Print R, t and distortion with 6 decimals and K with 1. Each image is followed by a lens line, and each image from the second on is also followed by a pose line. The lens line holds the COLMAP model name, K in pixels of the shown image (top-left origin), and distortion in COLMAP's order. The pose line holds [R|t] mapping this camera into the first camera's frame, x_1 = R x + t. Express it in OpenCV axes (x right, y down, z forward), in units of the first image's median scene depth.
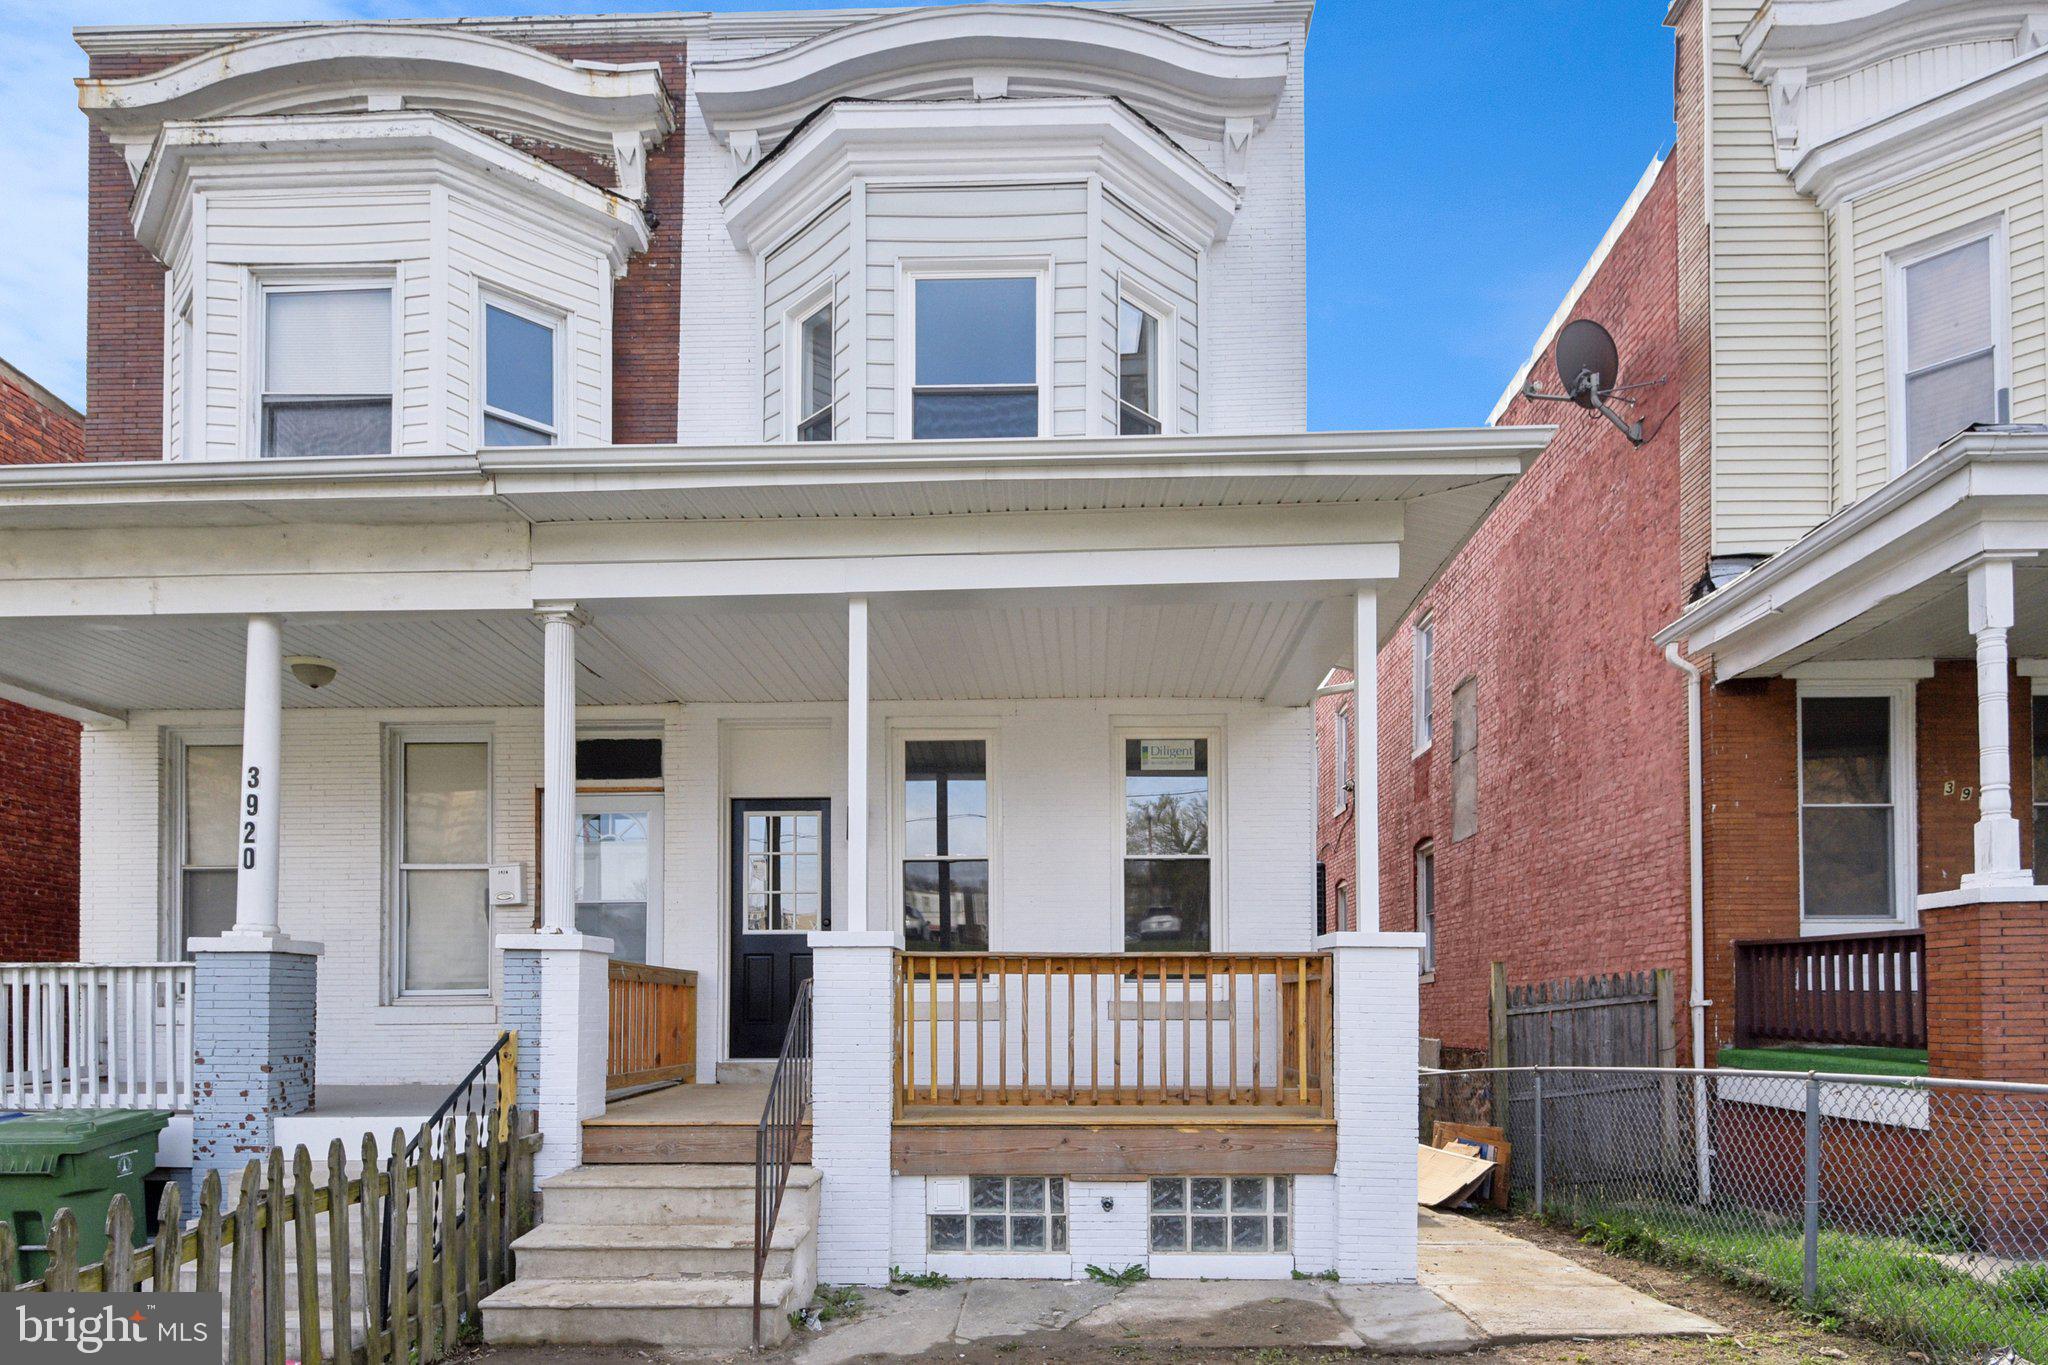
lens RADIAL K [[1197.3, 0, 1024.5], [0, 1197.3, 744.0], [0, 0, 1]] dist [0.032117, -0.028818]
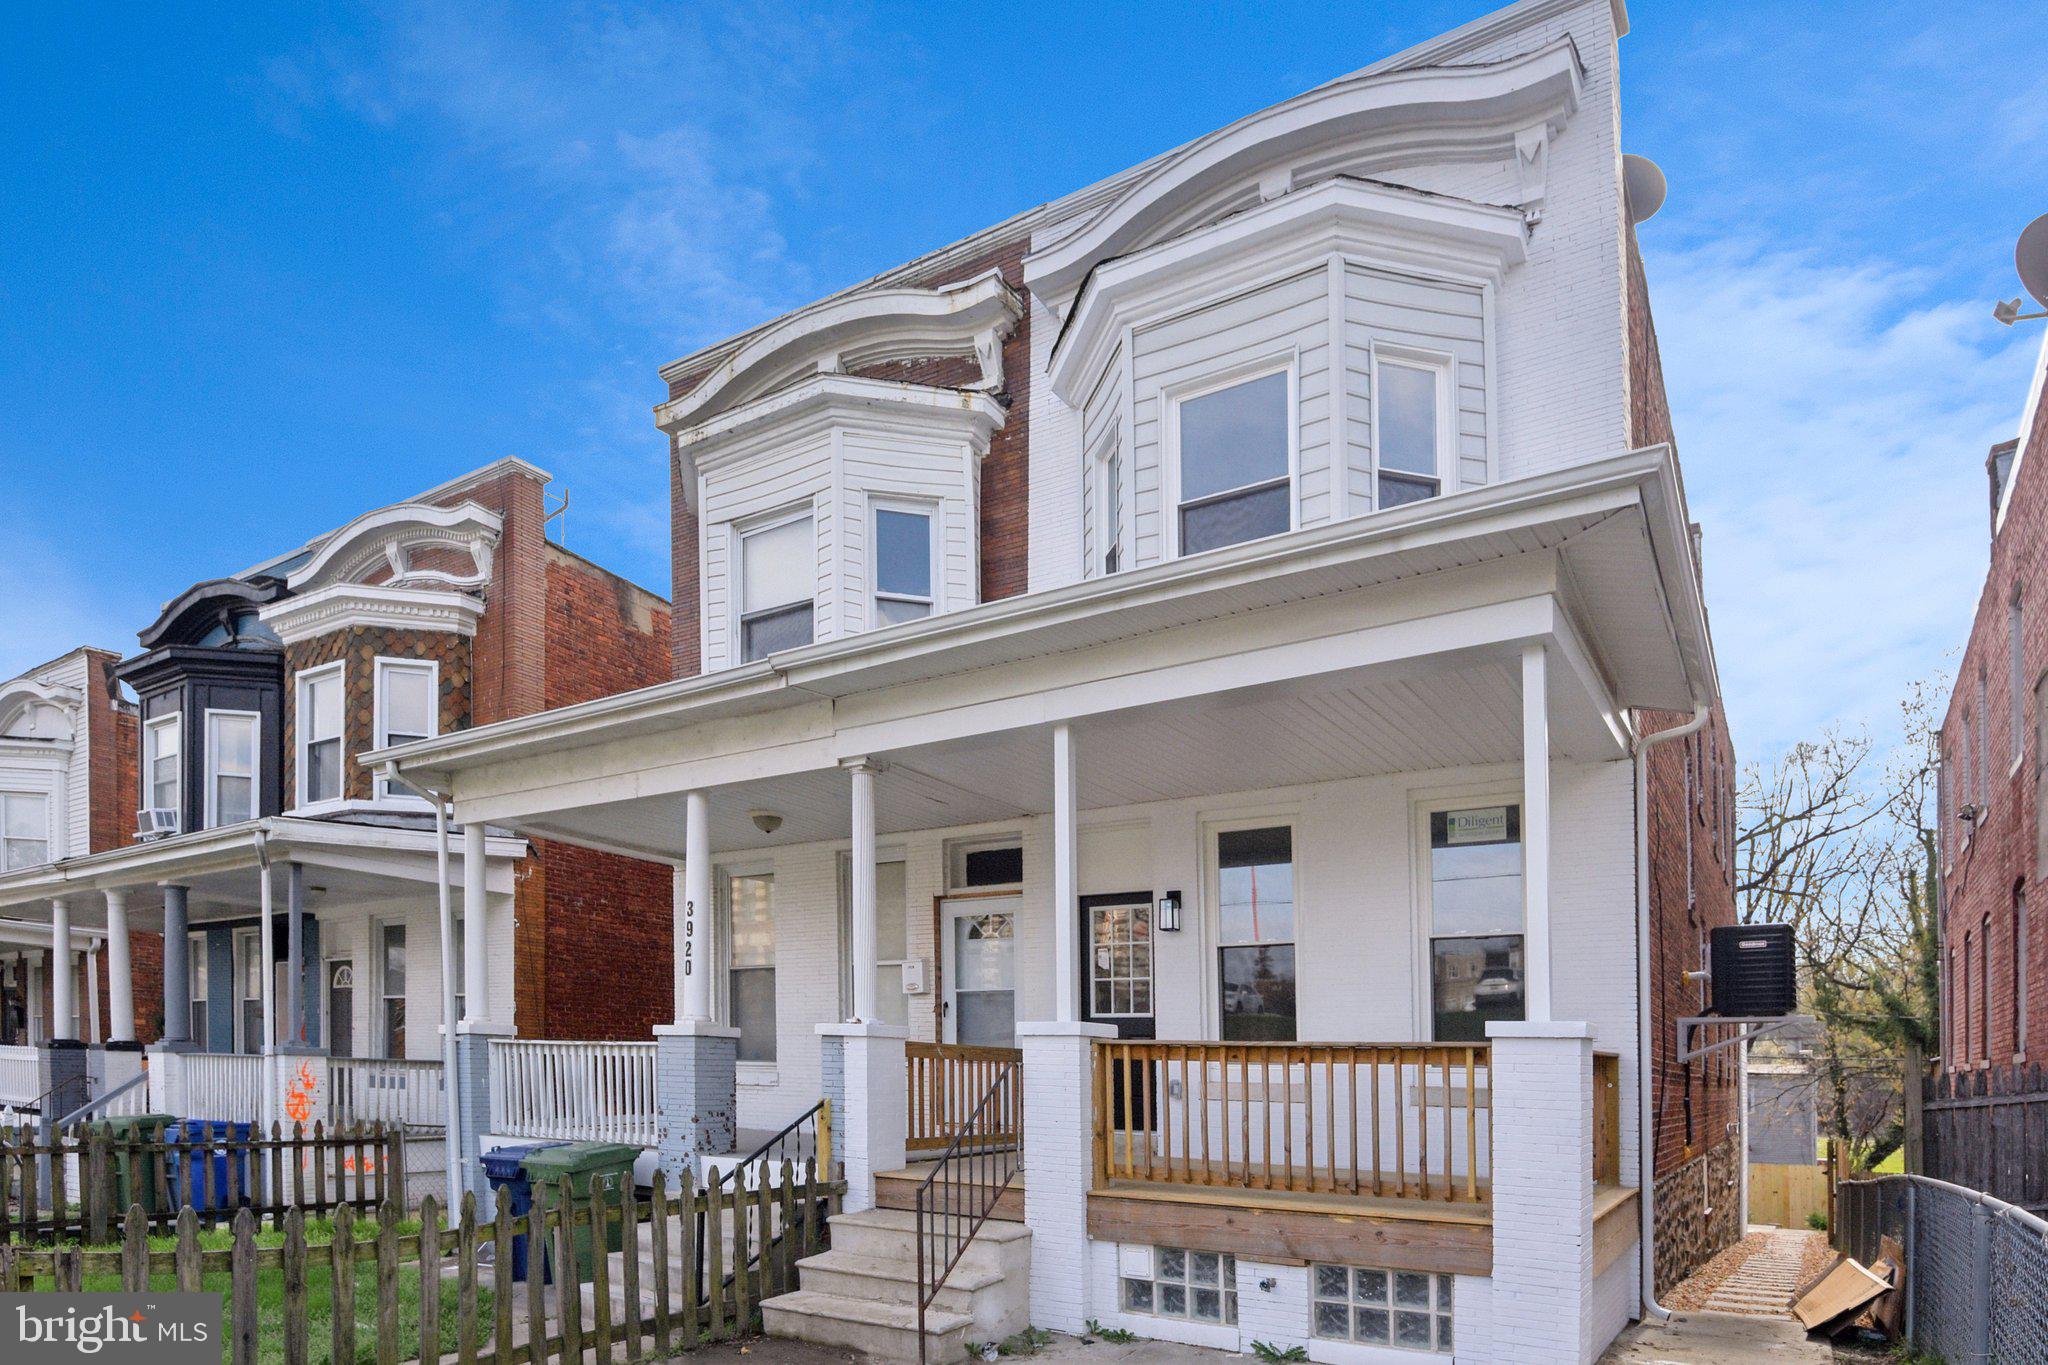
lens RADIAL K [[1200.3, 0, 1020.6], [0, 1200.3, 794.5], [0, 0, 1]] dist [0.004036, -0.023294]
pose [[0.857059, -0.097673, -0.505876, 0.416597], [0.091441, 0.995115, -0.037214, -0.018092], [0.507039, -0.014363, 0.861803, 0.003890]]
